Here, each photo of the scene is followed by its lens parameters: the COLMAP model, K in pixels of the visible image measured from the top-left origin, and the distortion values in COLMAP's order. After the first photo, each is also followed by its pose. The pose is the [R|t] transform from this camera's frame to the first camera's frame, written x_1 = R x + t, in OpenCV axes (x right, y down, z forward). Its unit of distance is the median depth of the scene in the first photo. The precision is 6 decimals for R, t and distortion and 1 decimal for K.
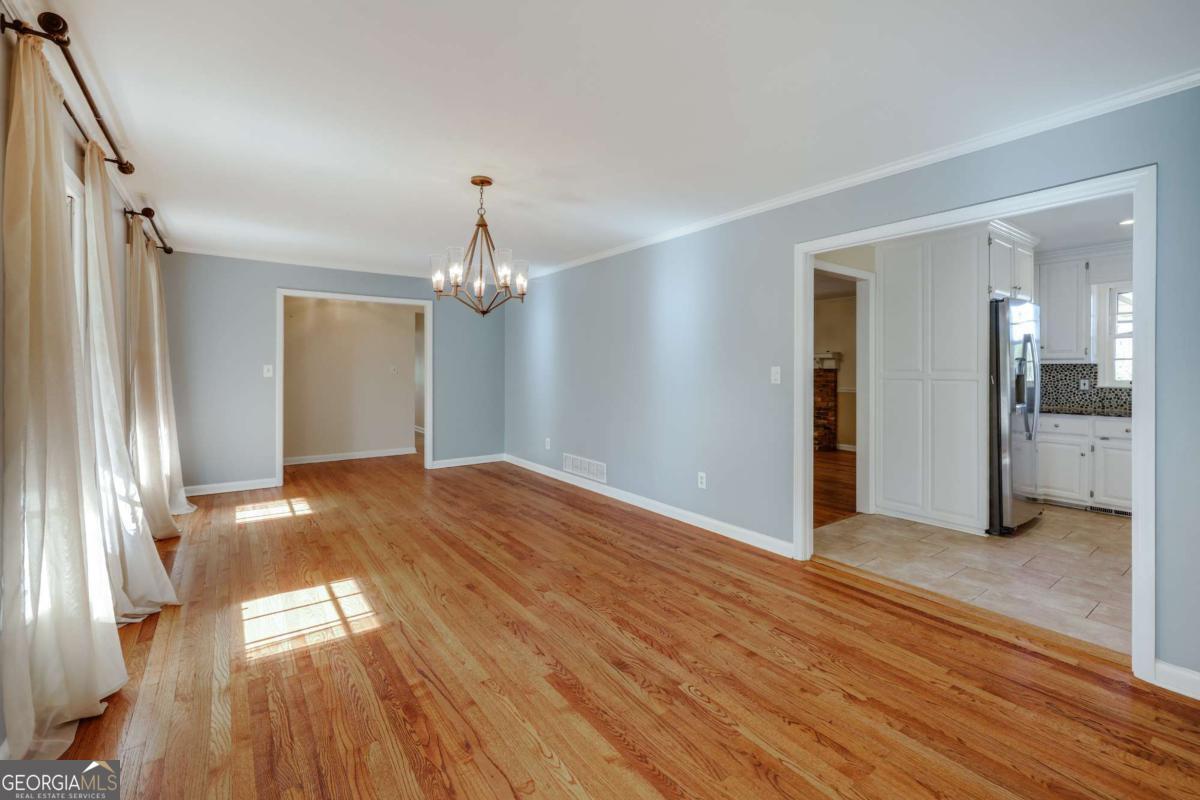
lens RADIAL K [[505.1, 0, 598.4], [0, 505.1, 376.7], [0, 0, 1]] dist [-0.000063, -0.000205]
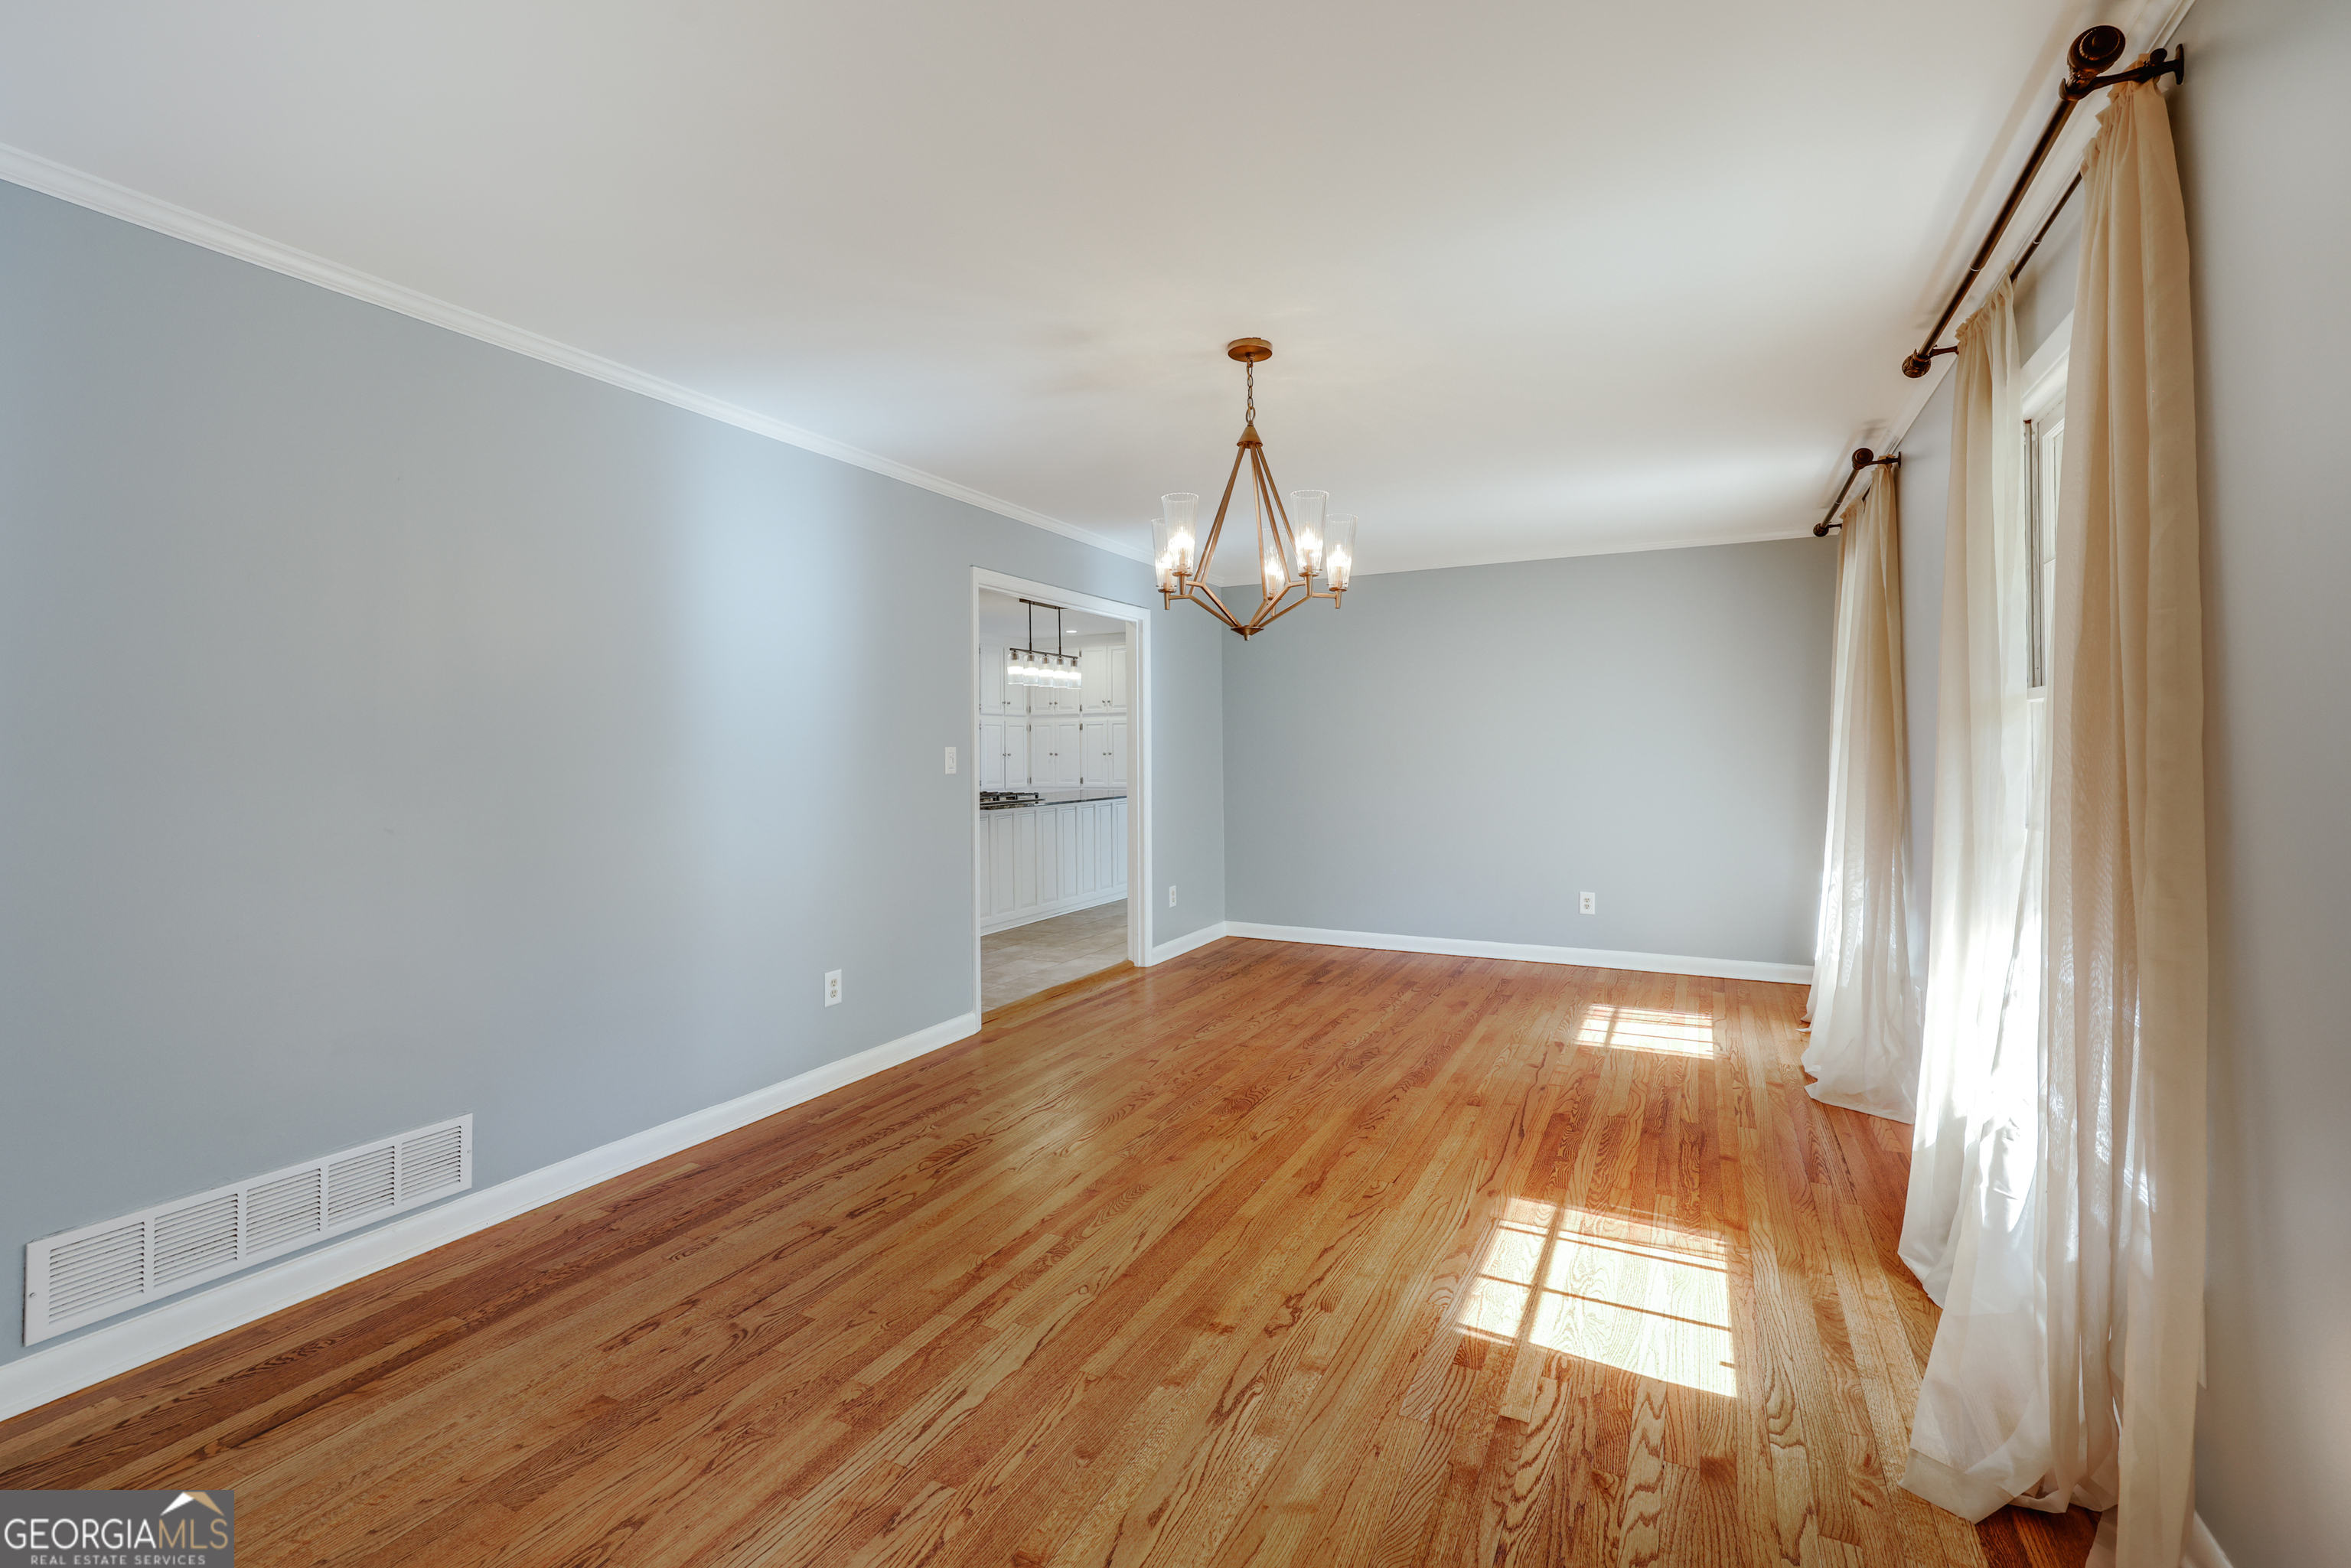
lens RADIAL K [[1013.1, 0, 1198.5], [0, 1013.1, 739.1], [0, 0, 1]] dist [-0.014184, -0.000034]
pose [[-0.461047, 0.005407, 0.887359, -1.056687], [0.018543, 0.999822, 0.003542, -0.032749], [-0.887182, 0.018087, -0.461065, 1.503617]]
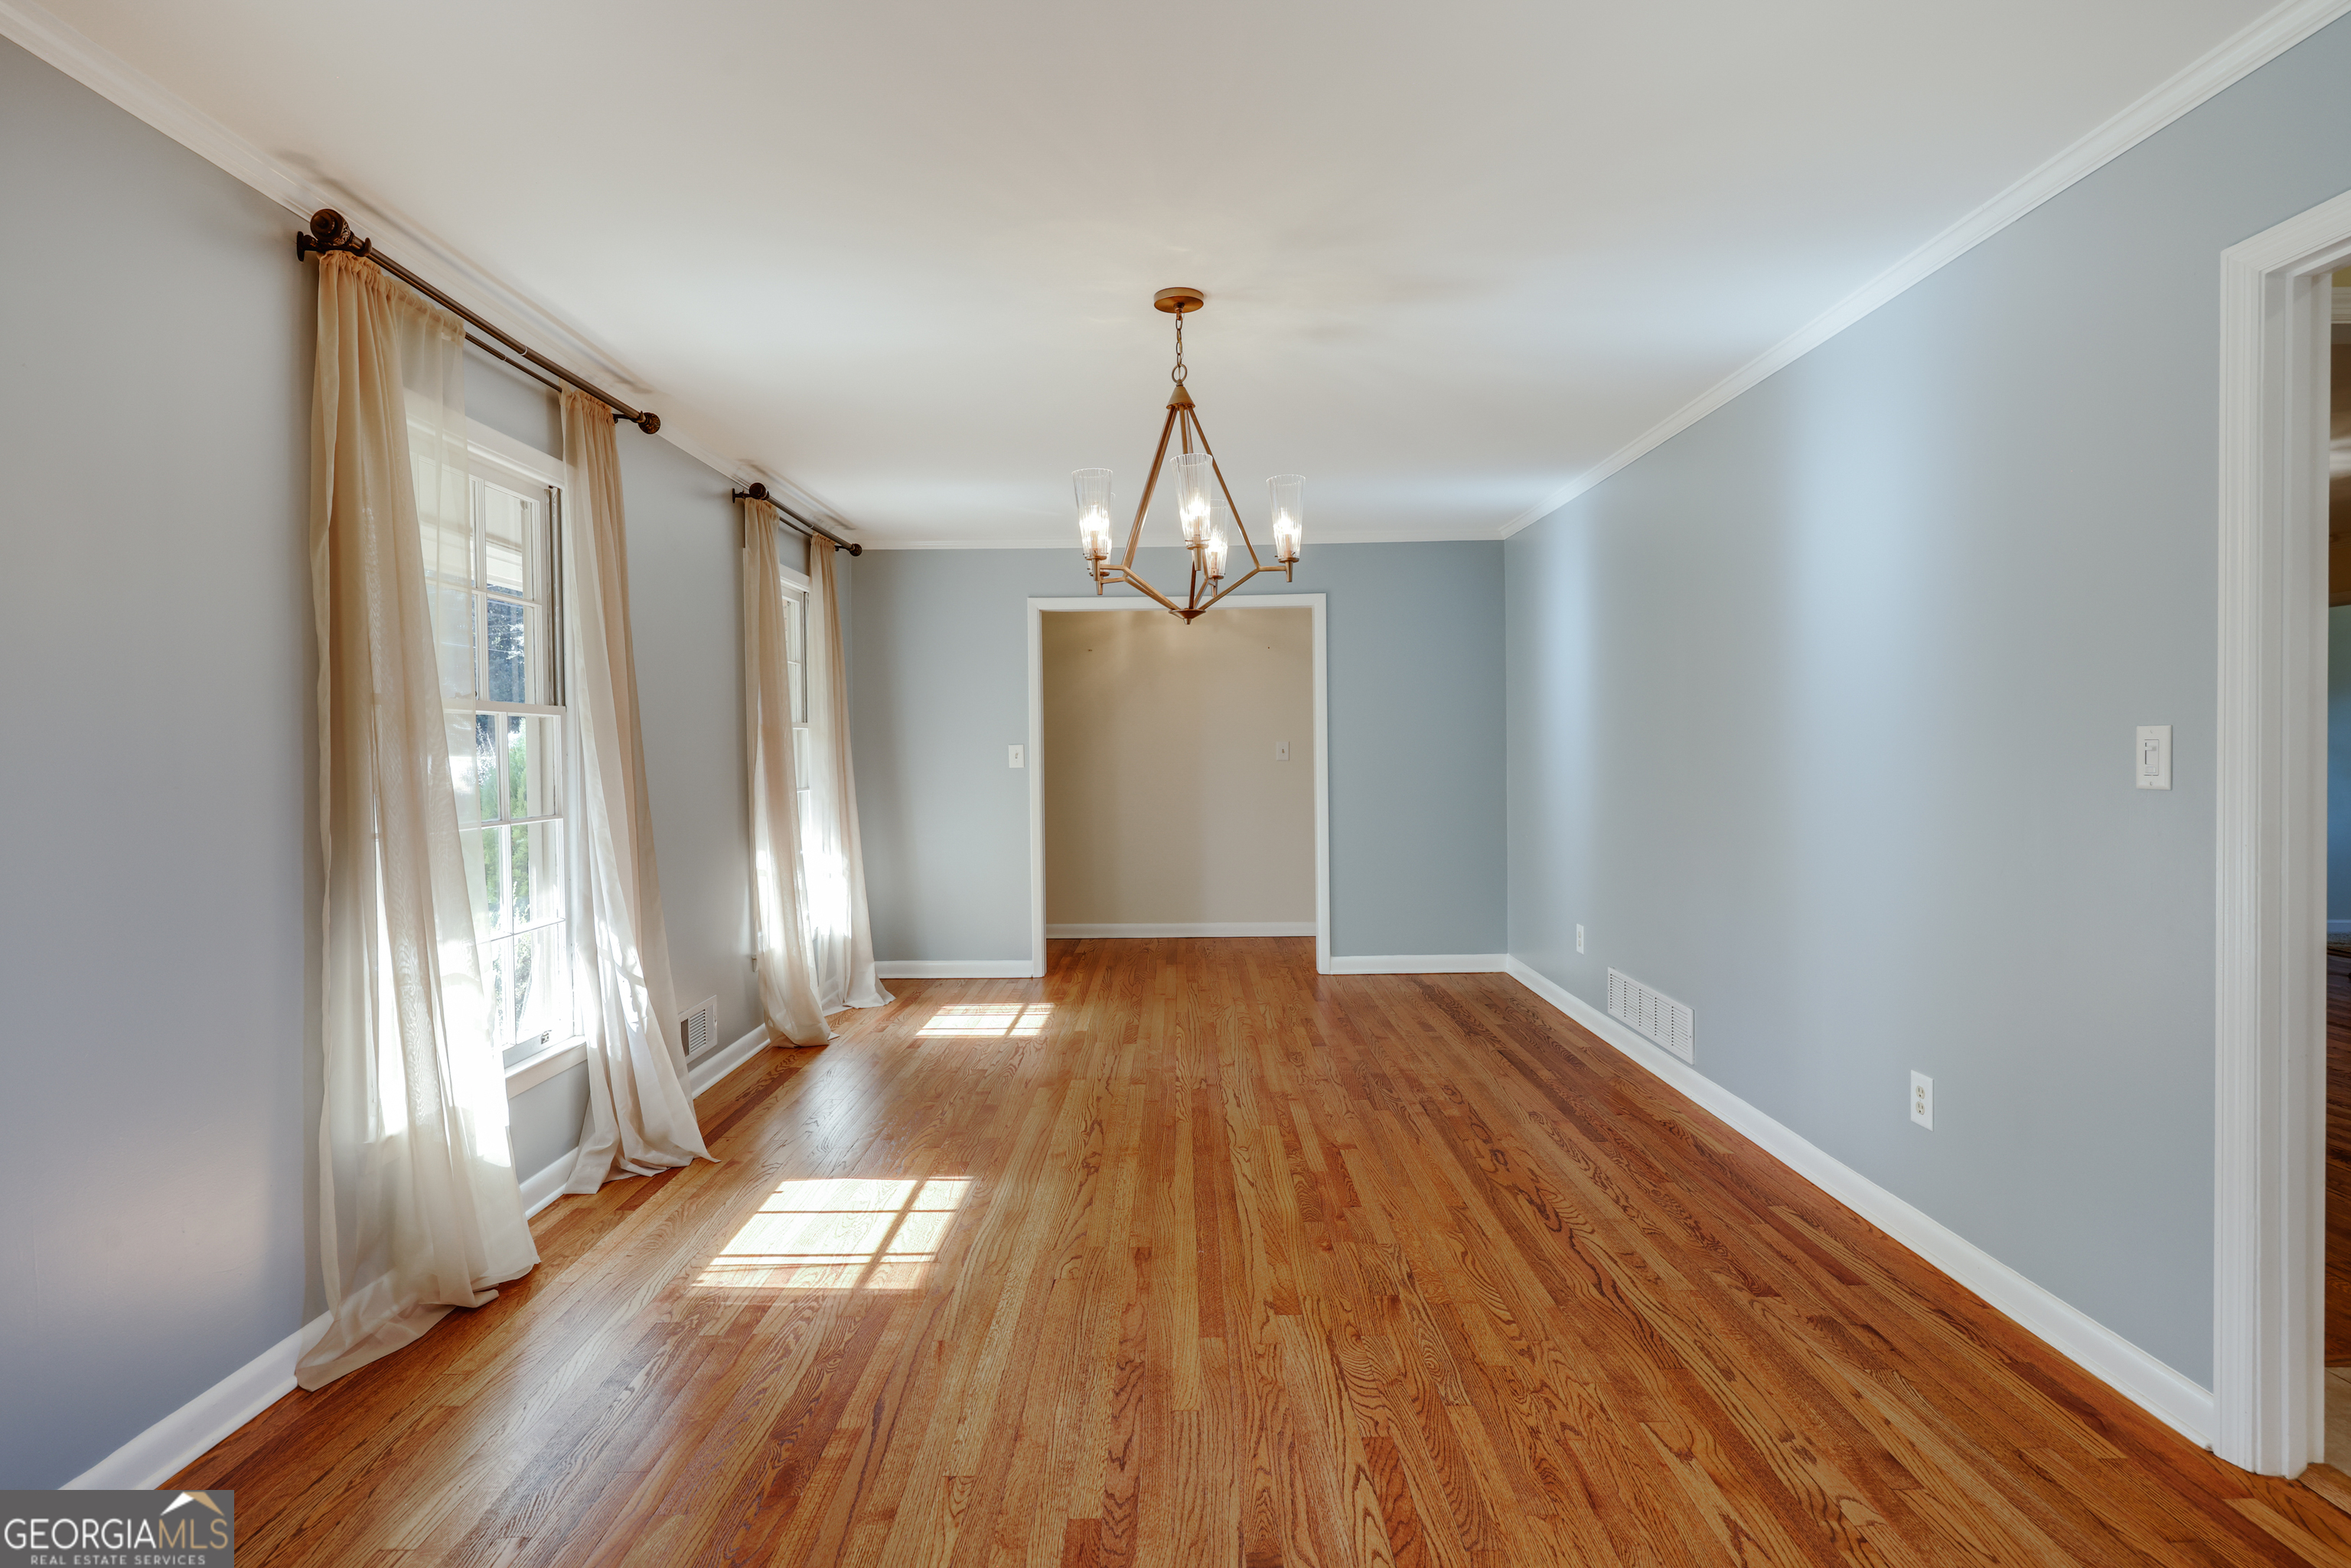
lens RADIAL K [[1155.2, 0, 1175.5], [0, 1155.2, 784.0], [0, 0, 1]] dist [-0.000894, -0.000130]
pose [[0.804708, 0.004691, -0.593652, 0.341258], [0.005411, 0.999869, 0.015235, -0.000490], [0.593645, -0.015472, 0.804578, 0.222363]]
